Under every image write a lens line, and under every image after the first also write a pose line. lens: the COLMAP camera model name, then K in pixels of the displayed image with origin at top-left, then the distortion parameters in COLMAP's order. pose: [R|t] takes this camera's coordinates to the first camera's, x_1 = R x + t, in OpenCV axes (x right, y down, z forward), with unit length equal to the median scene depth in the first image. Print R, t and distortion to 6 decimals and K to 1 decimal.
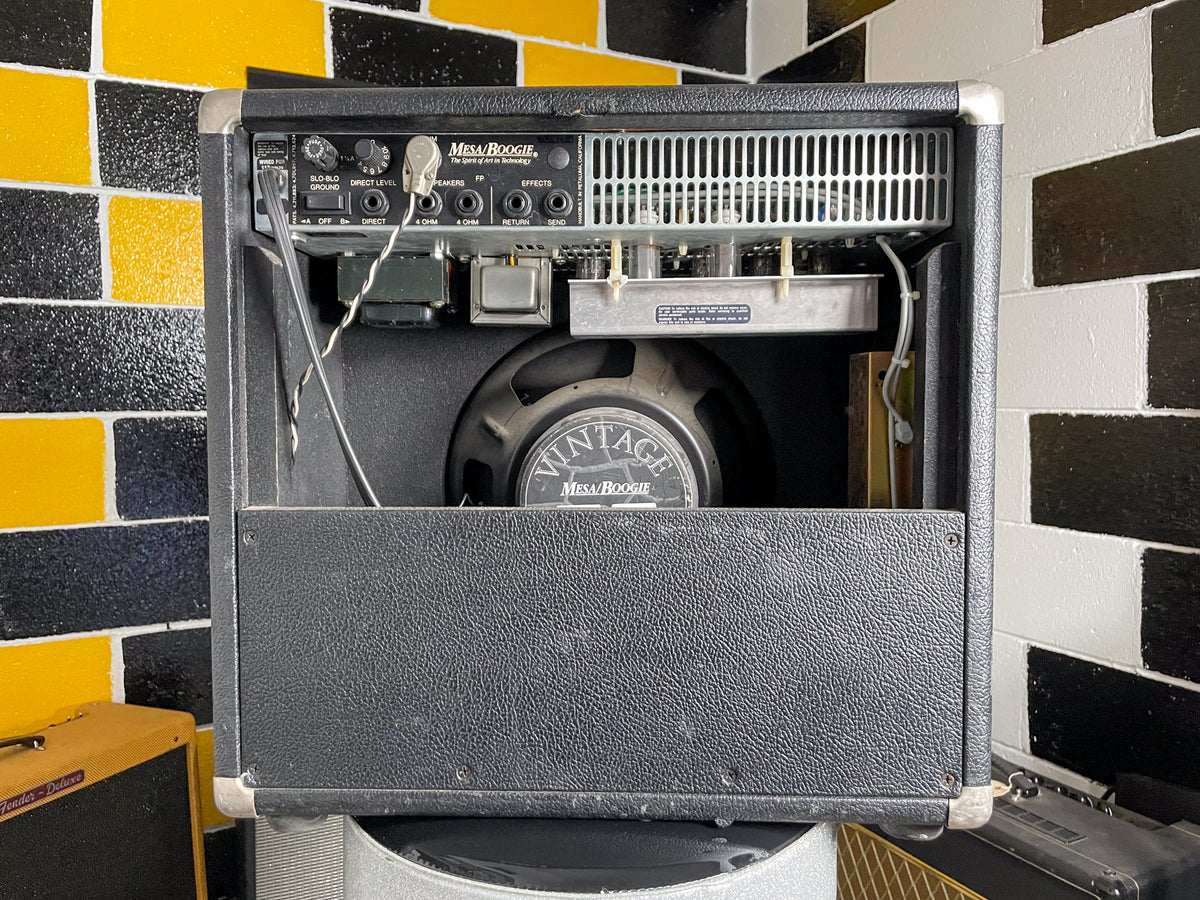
lens RADIAL K [[899.3, 0, 600.8], [0, 899.3, 424.3], [0, 0, 1]] dist [0.072343, -0.102938]
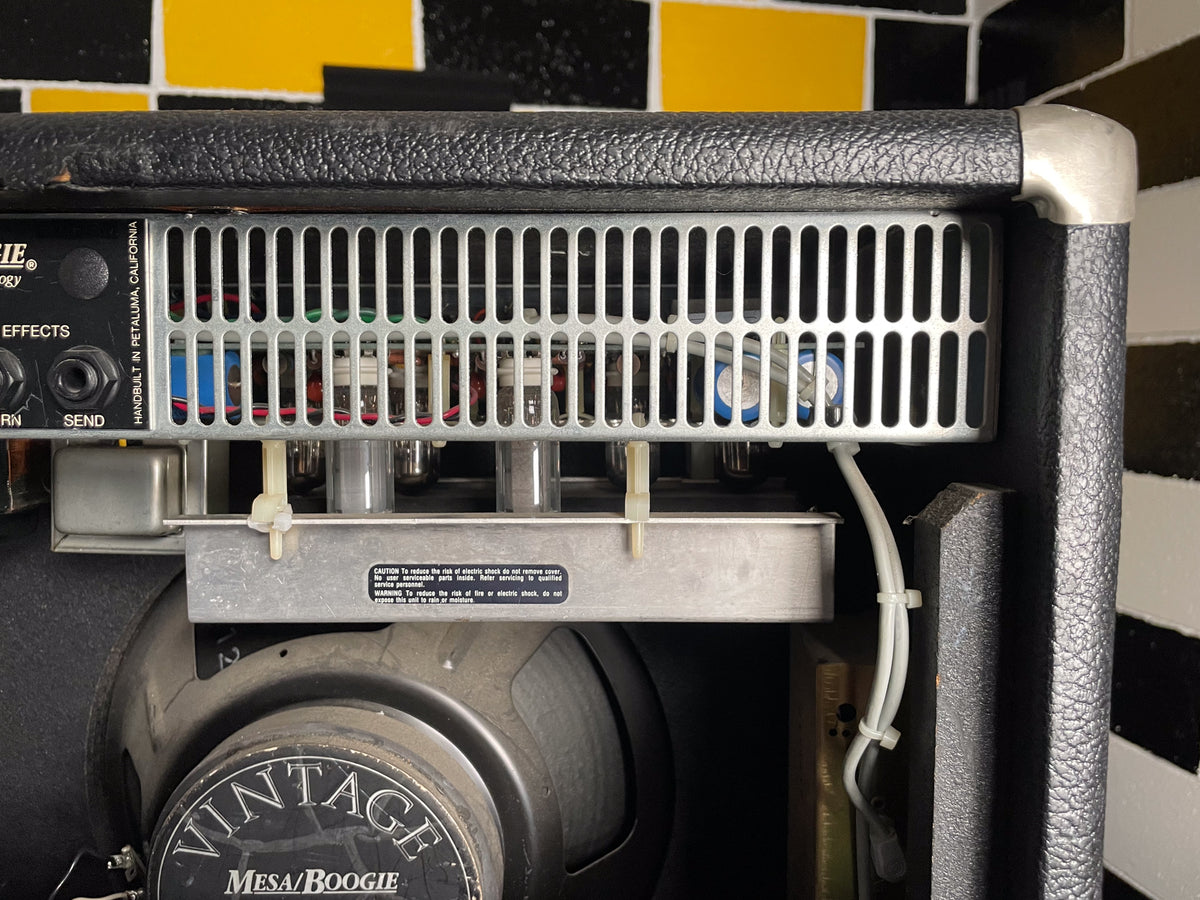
lens RADIAL K [[961.8, 0, 603.7], [0, 961.8, 433.7], [0, 0, 1]] dist [0.073540, -0.134042]
pose [[0.999990, 0.002640, 0.003520, 0.182301], [-0.002731, 0.999652, 0.026229, -0.213918], [-0.003449, -0.026238, 0.999650, 0.498432]]
